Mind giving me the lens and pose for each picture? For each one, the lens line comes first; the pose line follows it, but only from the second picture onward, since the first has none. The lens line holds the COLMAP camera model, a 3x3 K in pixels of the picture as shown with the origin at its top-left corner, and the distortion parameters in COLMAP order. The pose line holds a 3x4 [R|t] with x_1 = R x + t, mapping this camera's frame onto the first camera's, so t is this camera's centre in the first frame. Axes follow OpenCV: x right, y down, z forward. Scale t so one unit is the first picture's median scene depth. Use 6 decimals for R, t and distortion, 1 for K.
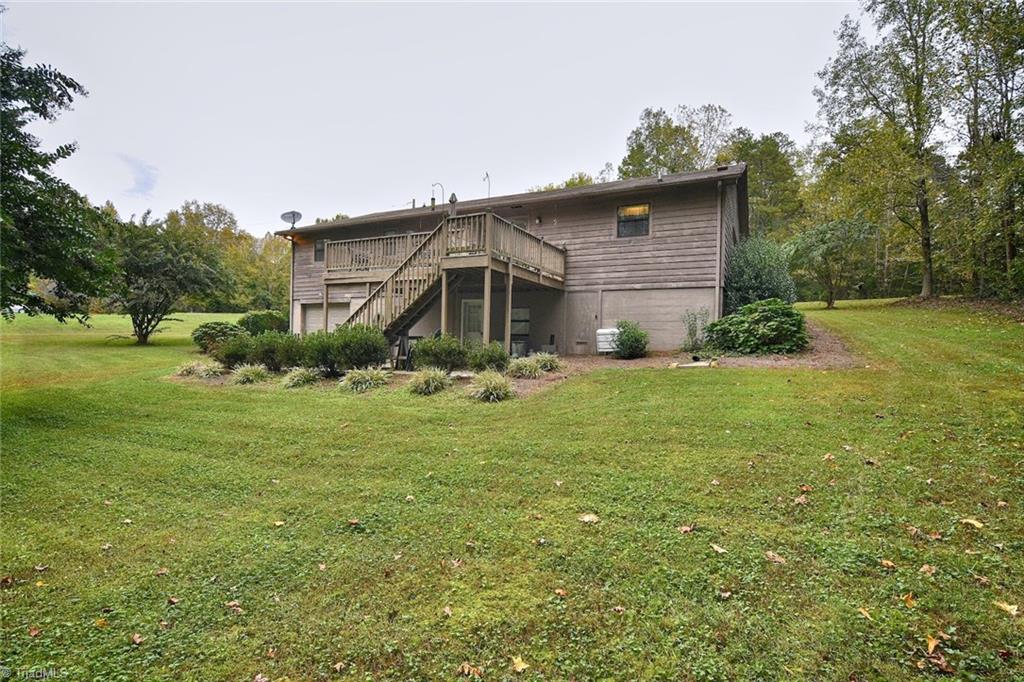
lens RADIAL K [[492.5, 0, 505.9], [0, 492.5, 346.7], [0, 0, 1]] dist [-0.032608, -0.001218]
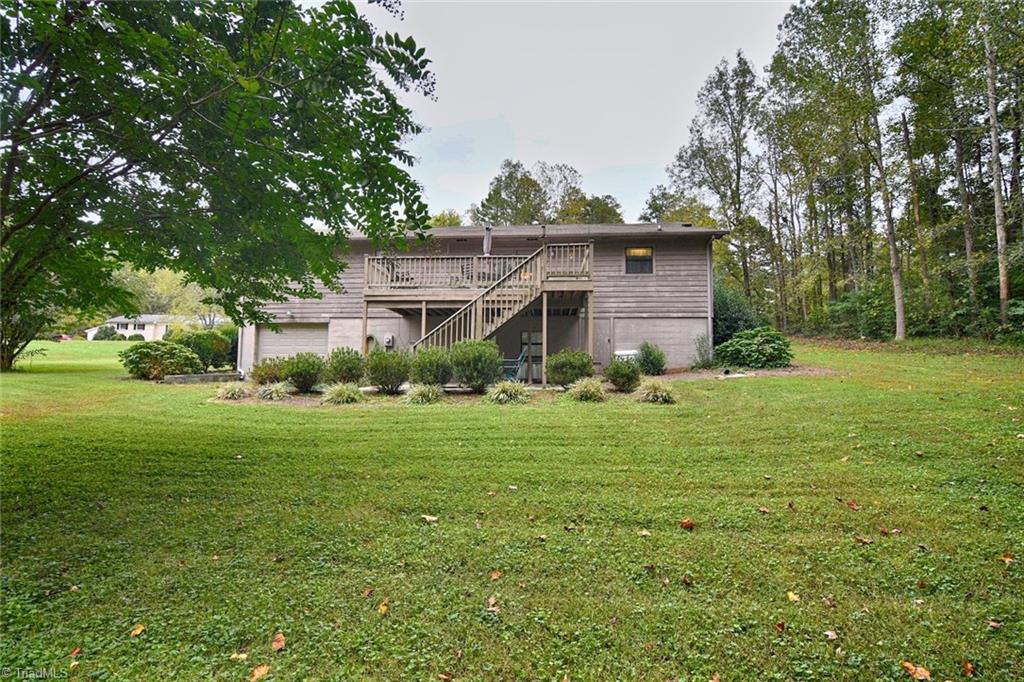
lens RADIAL K [[492.5, 0, 505.9], [0, 492.5, 346.7], [0, 0, 1]] dist [-0.032608, -0.001218]
pose [[0.920962, 0.012620, 0.389448, -0.508529], [0.014617, 0.997653, -0.066894, 0.027706], [-0.389378, 0.067300, 0.918616, 0.045799]]
